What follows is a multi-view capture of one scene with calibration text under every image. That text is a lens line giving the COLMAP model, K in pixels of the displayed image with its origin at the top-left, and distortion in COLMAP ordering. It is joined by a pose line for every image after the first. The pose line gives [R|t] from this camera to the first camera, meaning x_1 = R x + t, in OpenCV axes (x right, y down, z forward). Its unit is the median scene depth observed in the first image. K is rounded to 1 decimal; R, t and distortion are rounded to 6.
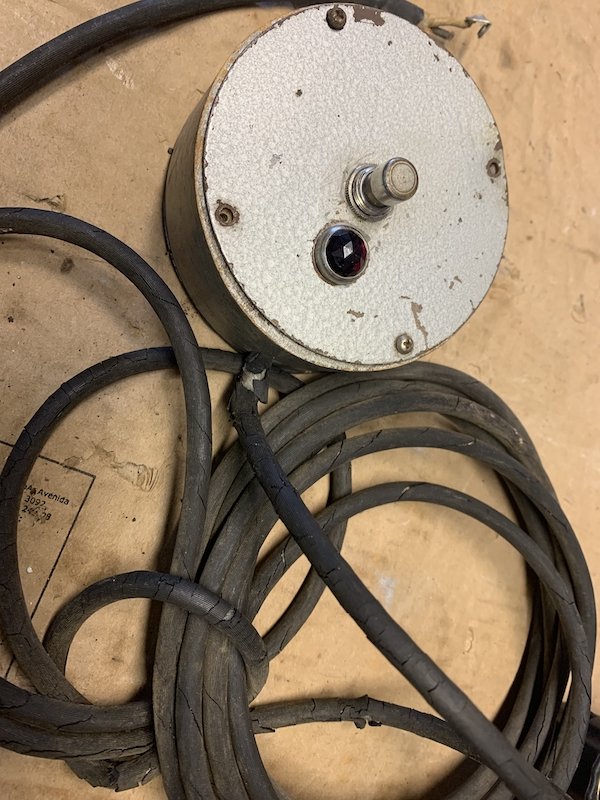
lens RADIAL K [[651.7, 0, 300.0], [0, 651.7, 400.0], [0, 0, 1]] dist [-0.013694, -0.010203]
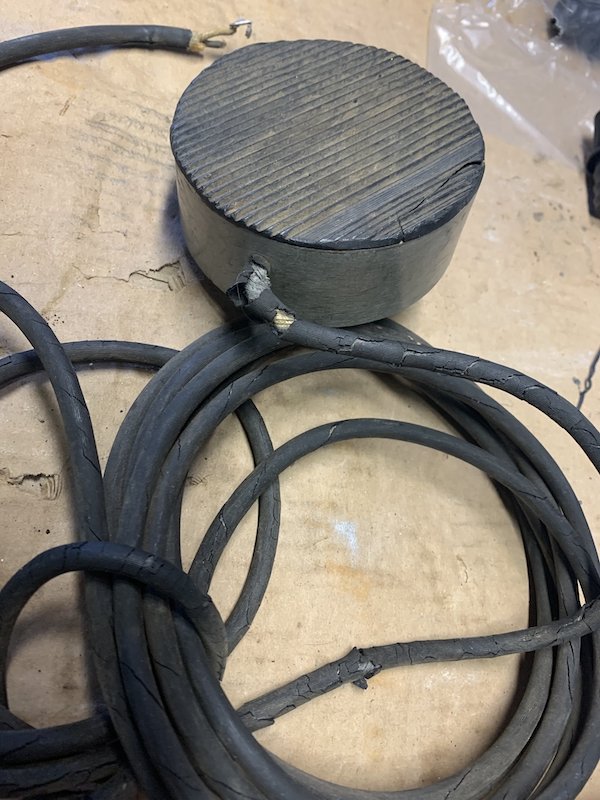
lens RADIAL K [[651.7, 0, 300.0], [0, 651.7, 400.0], [0, 0, 1]] dist [-0.013694, -0.010203]
pose [[0.937436, -0.344412, 0.050929, 0.088552], [0.346929, 0.911802, -0.219676, 0.295094], [0.029222, 0.223601, 0.974243, 0.049485]]
